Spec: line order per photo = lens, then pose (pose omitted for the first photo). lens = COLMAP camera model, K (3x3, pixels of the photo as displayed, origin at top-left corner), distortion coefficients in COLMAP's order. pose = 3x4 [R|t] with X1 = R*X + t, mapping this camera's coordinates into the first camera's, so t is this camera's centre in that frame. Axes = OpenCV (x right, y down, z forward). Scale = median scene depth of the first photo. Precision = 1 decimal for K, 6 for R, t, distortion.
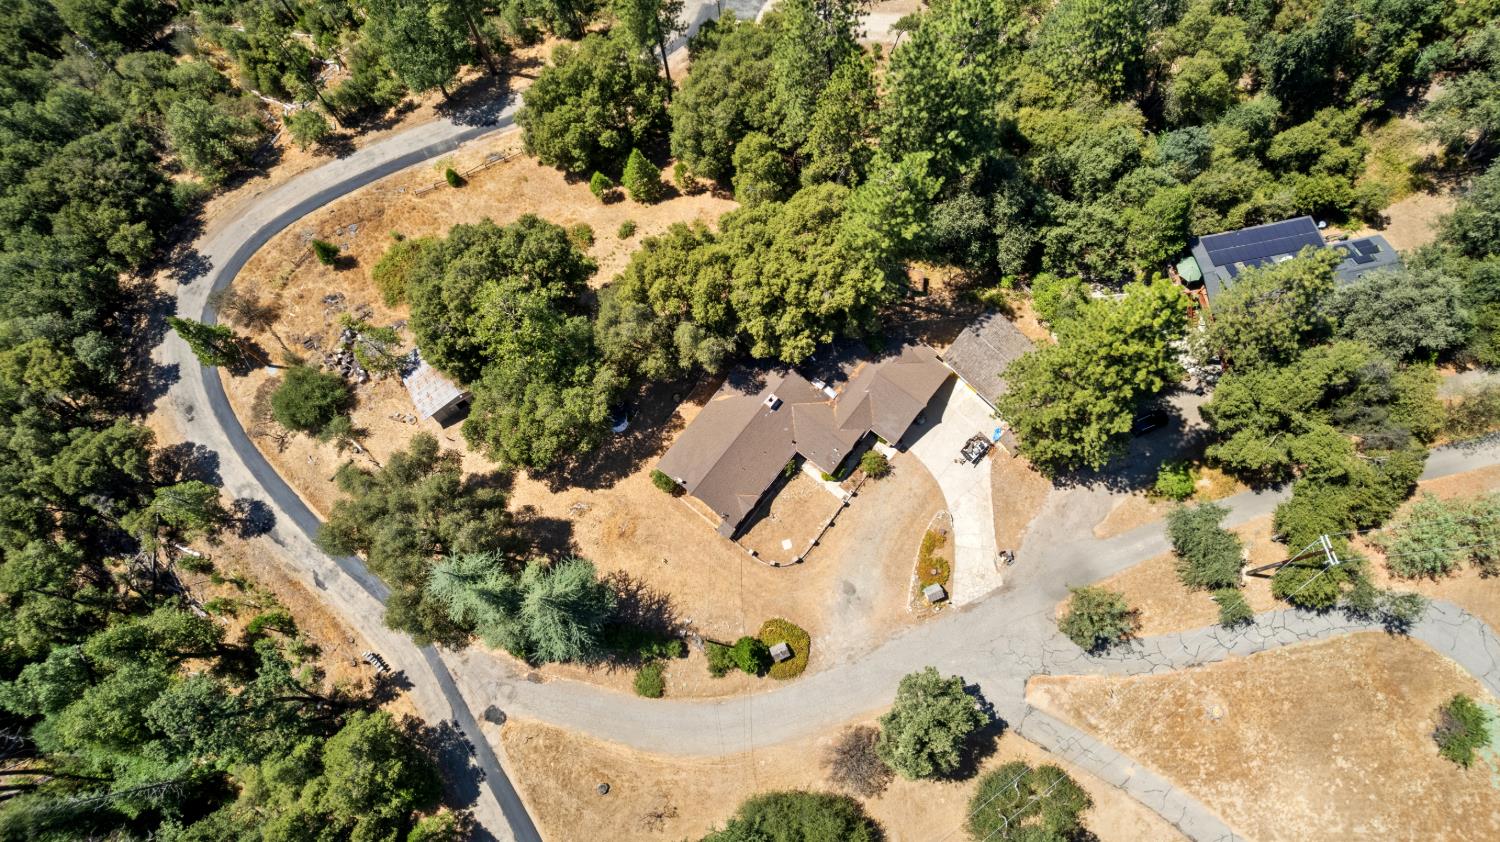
lens RADIAL K [[948.9, 0, 750.0], [0, 948.9, 421.0], [0, 0, 1]] dist [-0.054974, 0.044593]
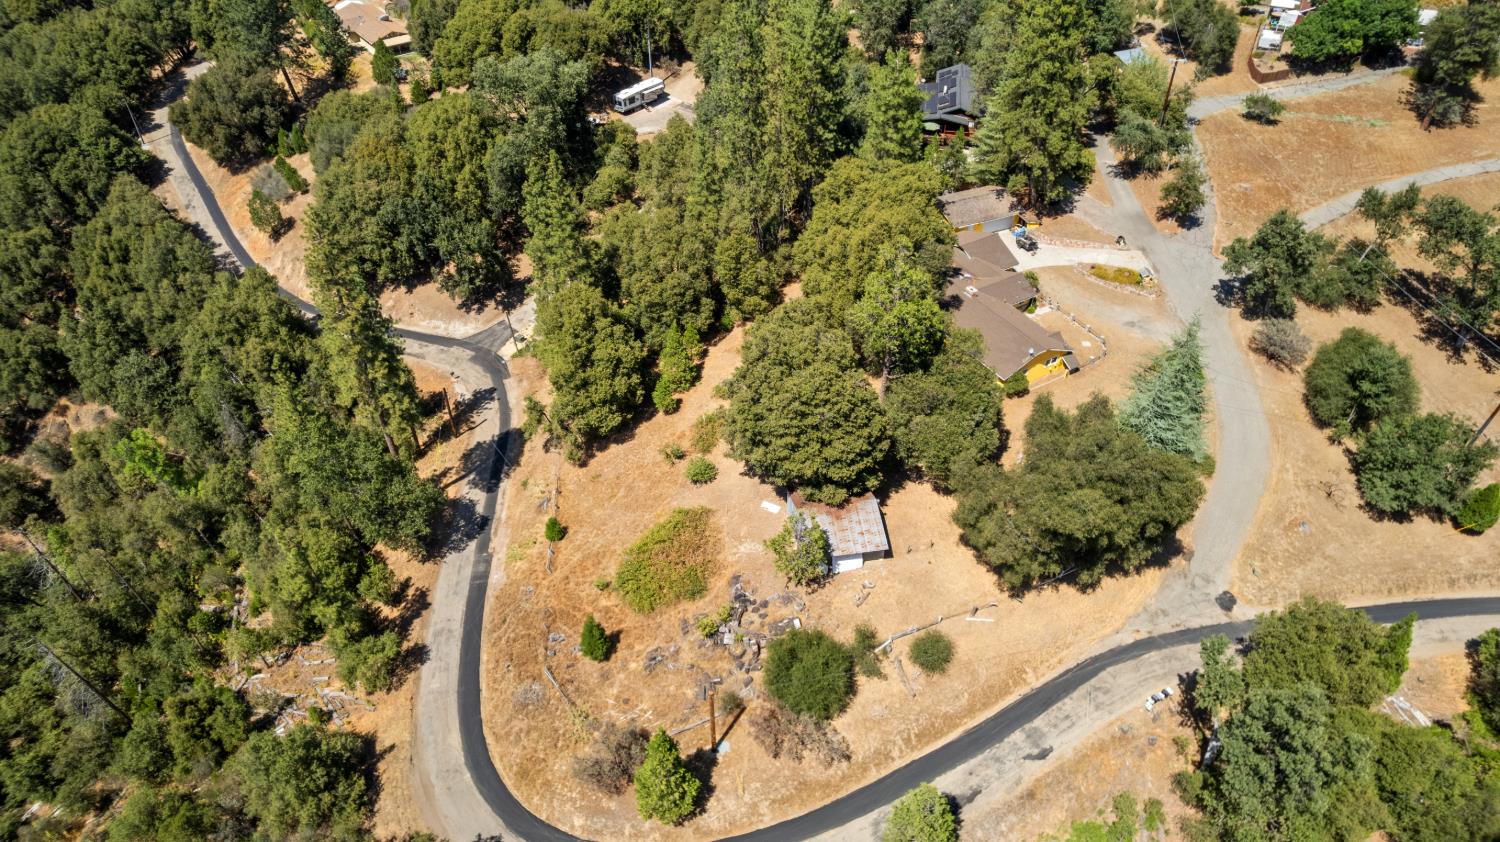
lens RADIAL K [[957.7, 0, 749.0], [0, 957.7, 416.1], [0, 0, 1]] dist [-0.079571, 0.077413]
pose [[0.362868, -0.601487, 0.711716, -0.963677], [0.894423, 0.439081, -0.084944, -0.096061], [-0.261408, 0.667399, 0.697313, 0.371072]]
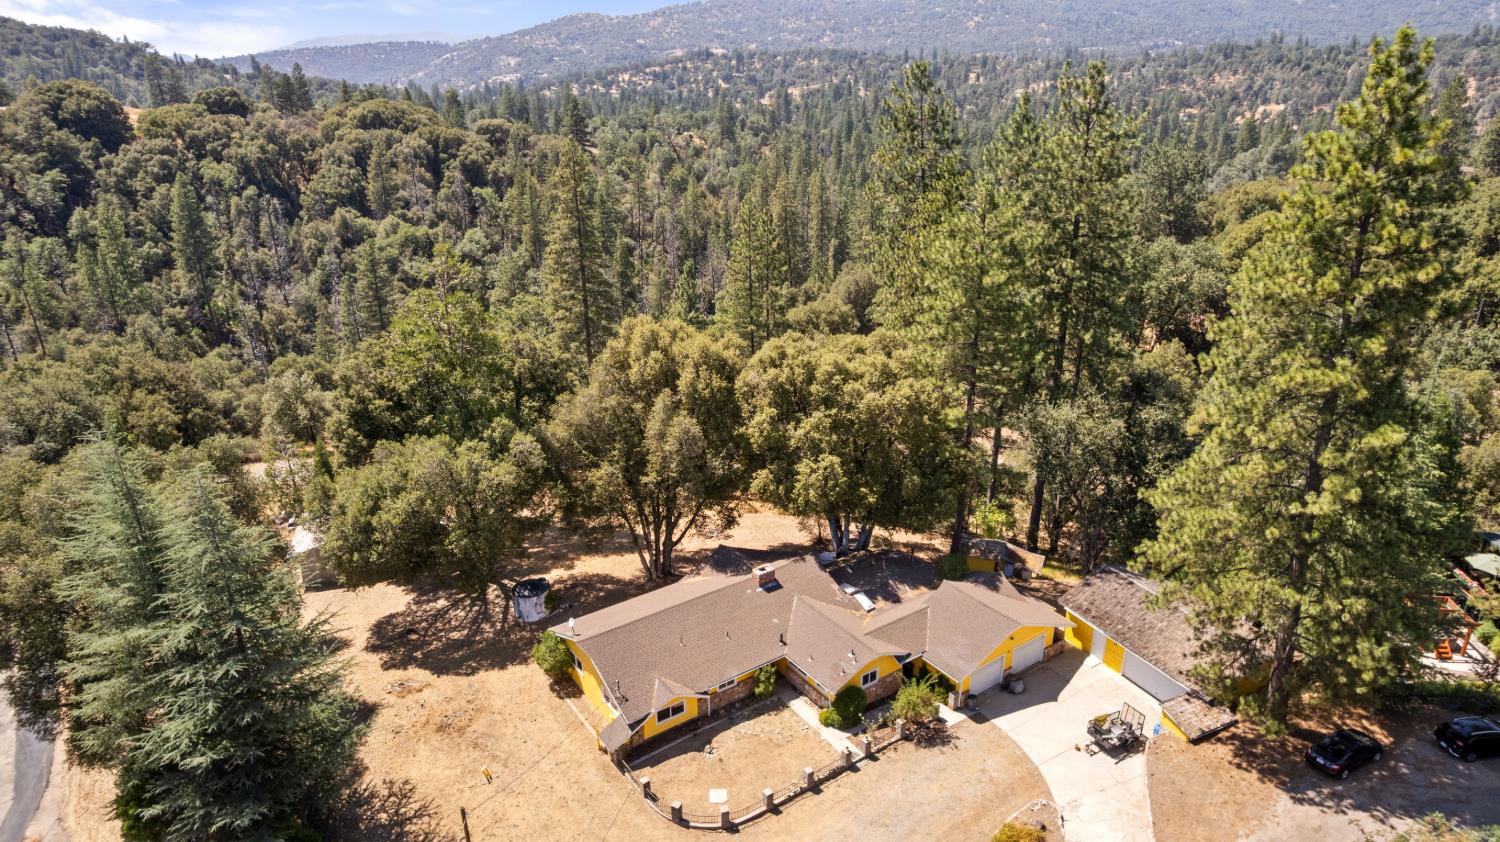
lens RADIAL K [[956.3, 0, 751.5], [0, 956.3, 418.1], [0, 0, 1]] dist [-0.078838, 0.074823]
pose [[0.958210, 0.113538, -0.262570, 0.164004], [-0.276085, 0.607388, -0.744888, 0.375210], [0.074909, 0.786250, 0.613351, 0.534696]]
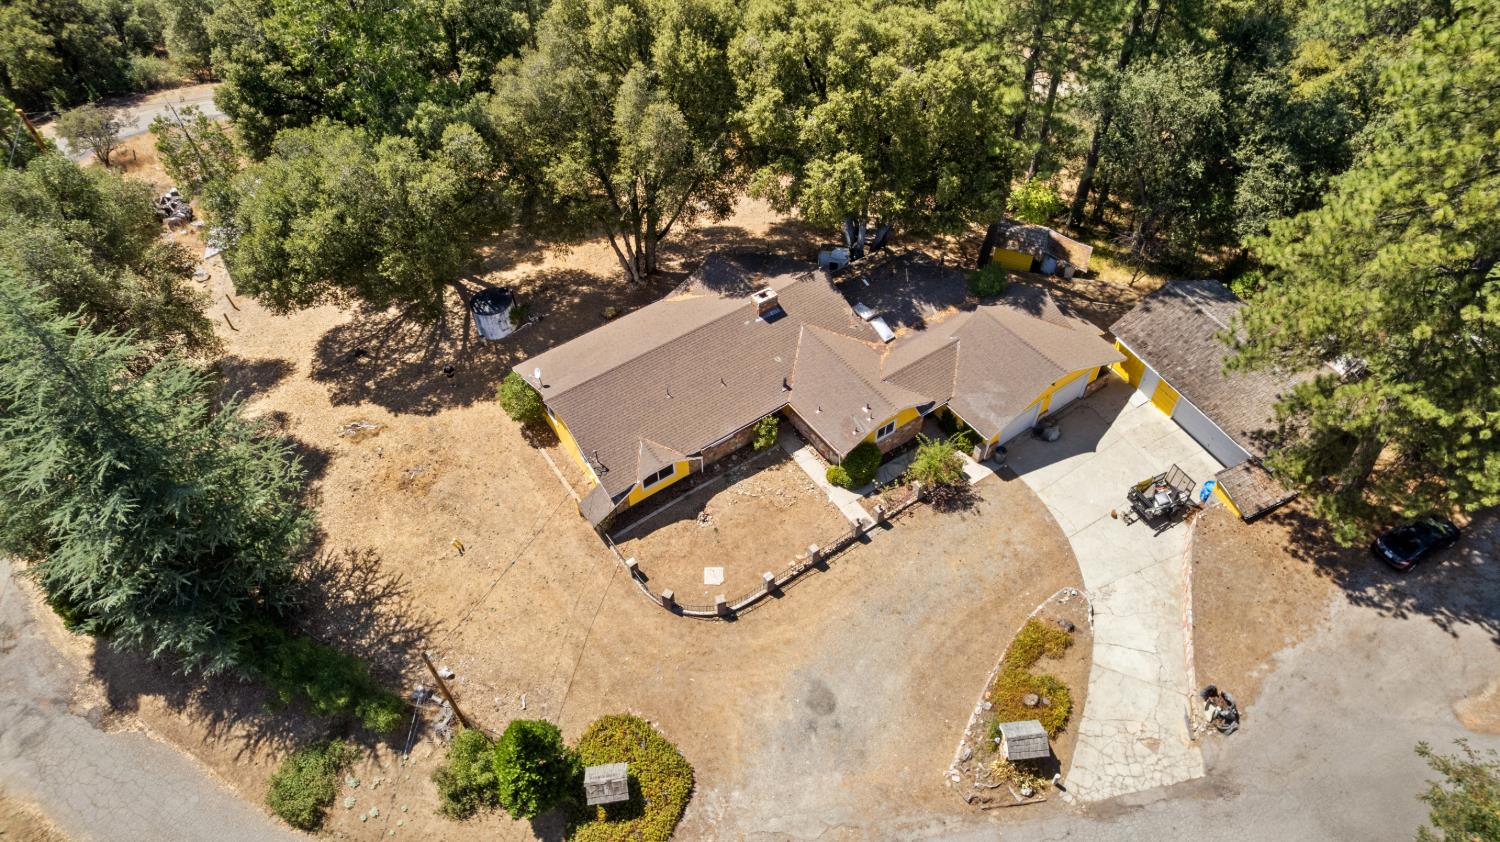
lens RADIAL K [[956.3, 0, 751.5], [0, 956.3, 418.1], [0, 0, 1]] dist [-0.078838, 0.074823]
pose [[0.958974, 0.215651, -0.184023, 0.123653], [-0.273442, 0.874940, -0.399637, 0.240804], [0.074827, 0.433561, 0.898012, 0.555955]]
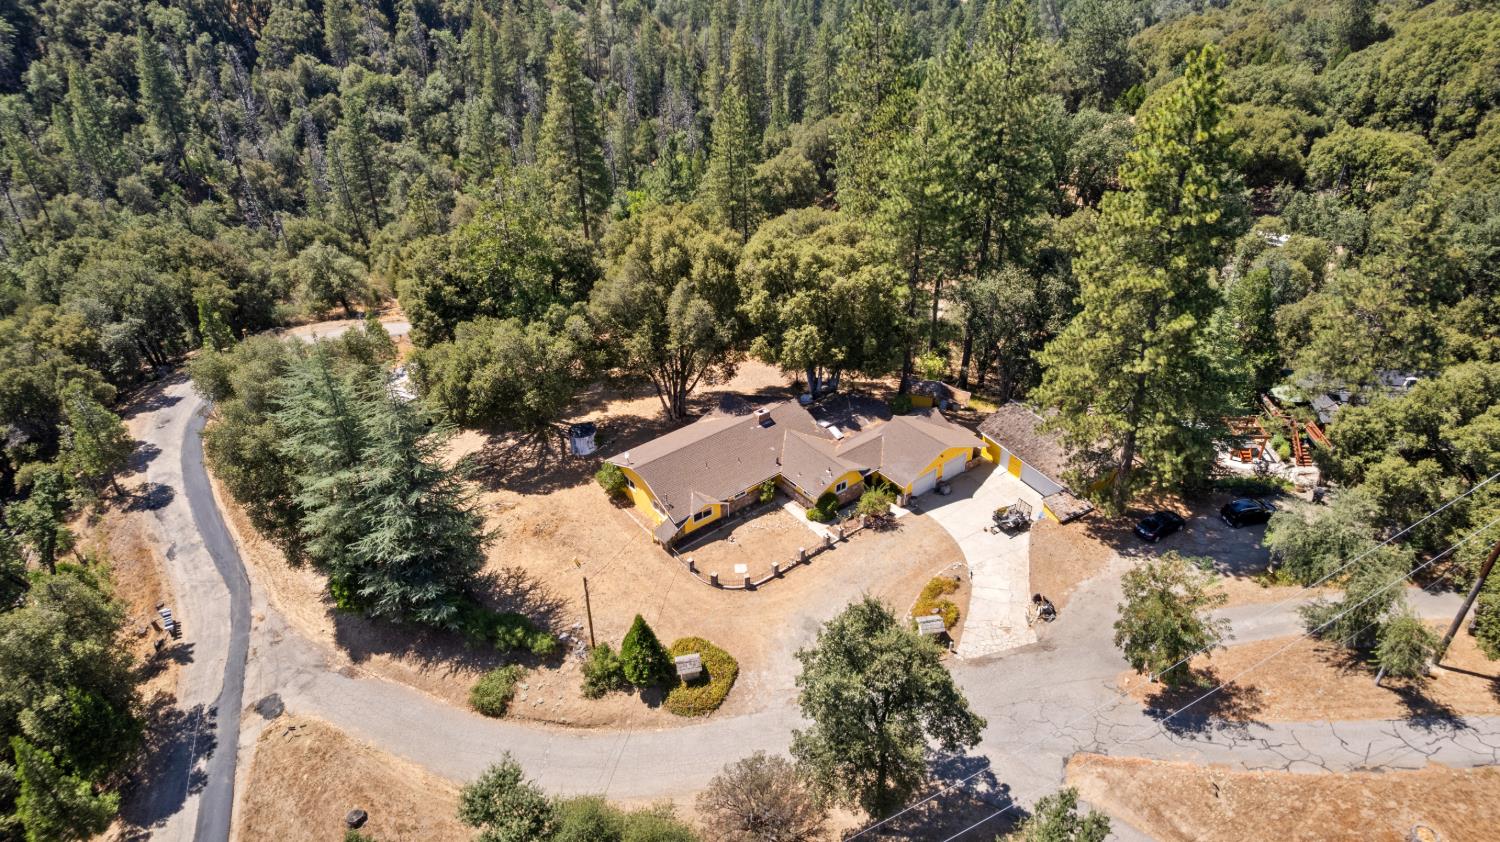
lens RADIAL K [[948.9, 0, 750.0], [0, 948.9, 421.0], [0, 0, 1]] dist [-0.054974, 0.044593]
pose [[0.972383, 0.131286, -0.192964, 0.172178], [-0.225201, 0.744885, -0.628037, 0.502791], [0.061283, 0.654148, 0.753880, 0.369799]]
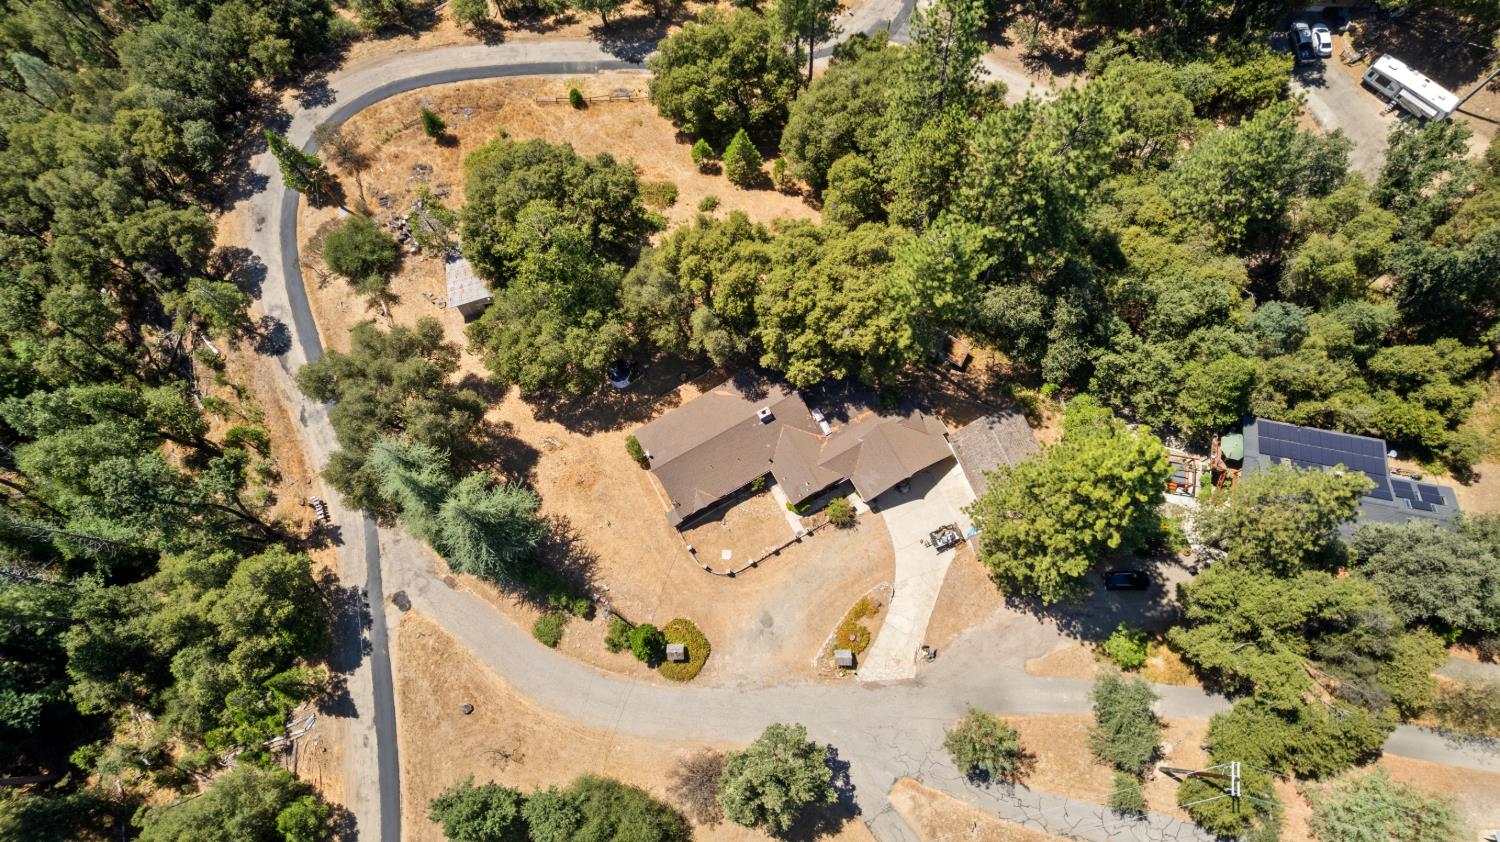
lens RADIAL K [[948.9, 0, 750.0], [0, 948.9, 421.0], [0, 0, 1]] dist [-0.054974, 0.044593]
pose [[0.924959, 0.365729, -0.103409, 0.112399], [-0.365987, 0.930462, 0.017151, -0.024771], [0.102491, 0.021983, 0.994491, 0.017954]]
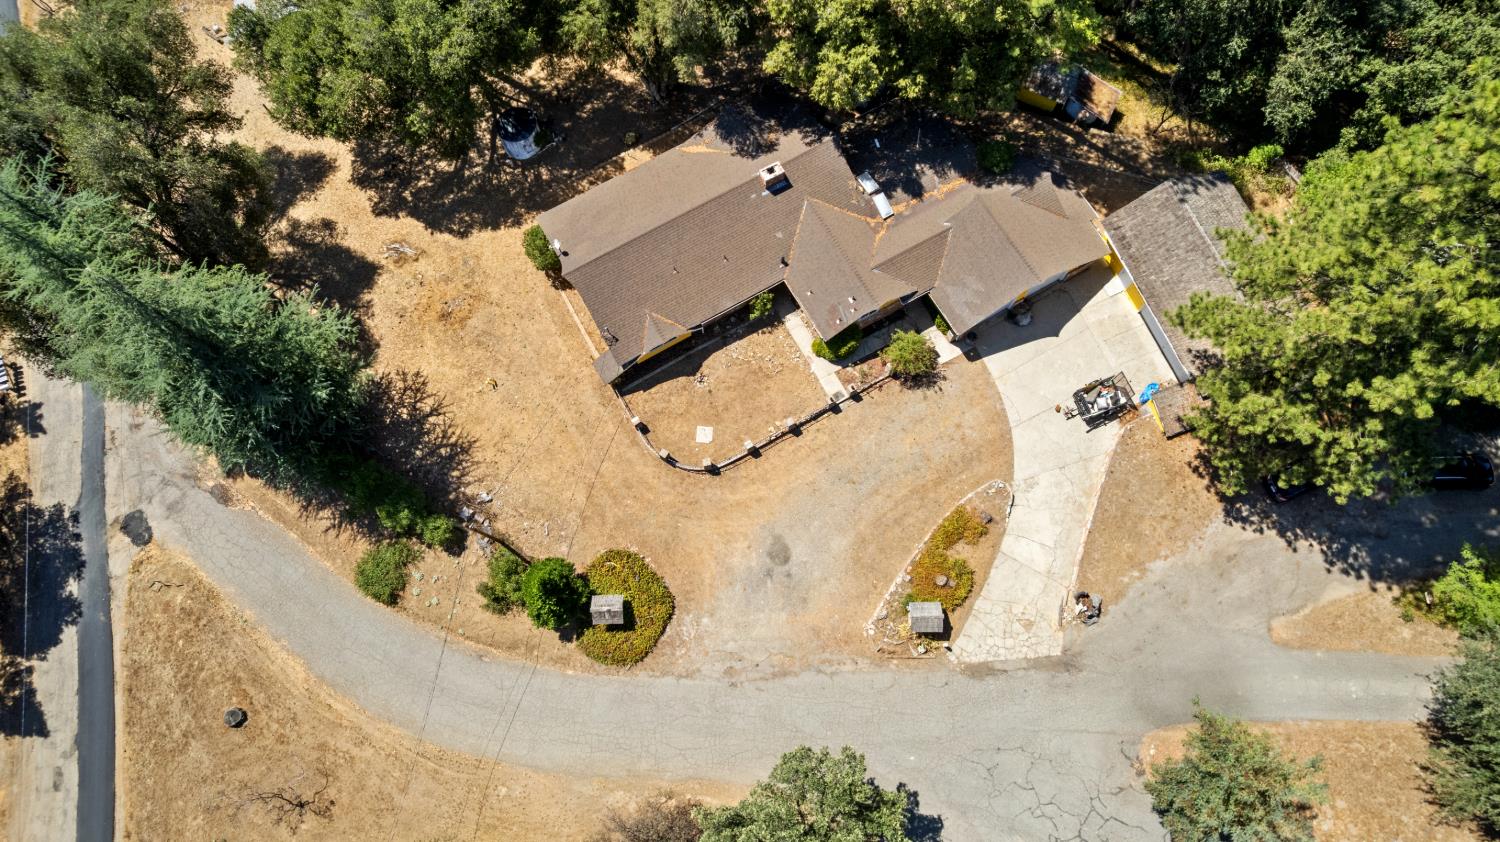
lens RADIAL K [[956.3, 0, 751.5], [0, 956.3, 418.1], [0, 0, 1]] dist [-0.078838, 0.074823]
pose [[0.927437, 0.359852, -0.101820, 0.115687], [-0.359974, 0.932792, 0.017821, 0.101861], [0.101390, 0.020125, 0.994643, 0.458470]]
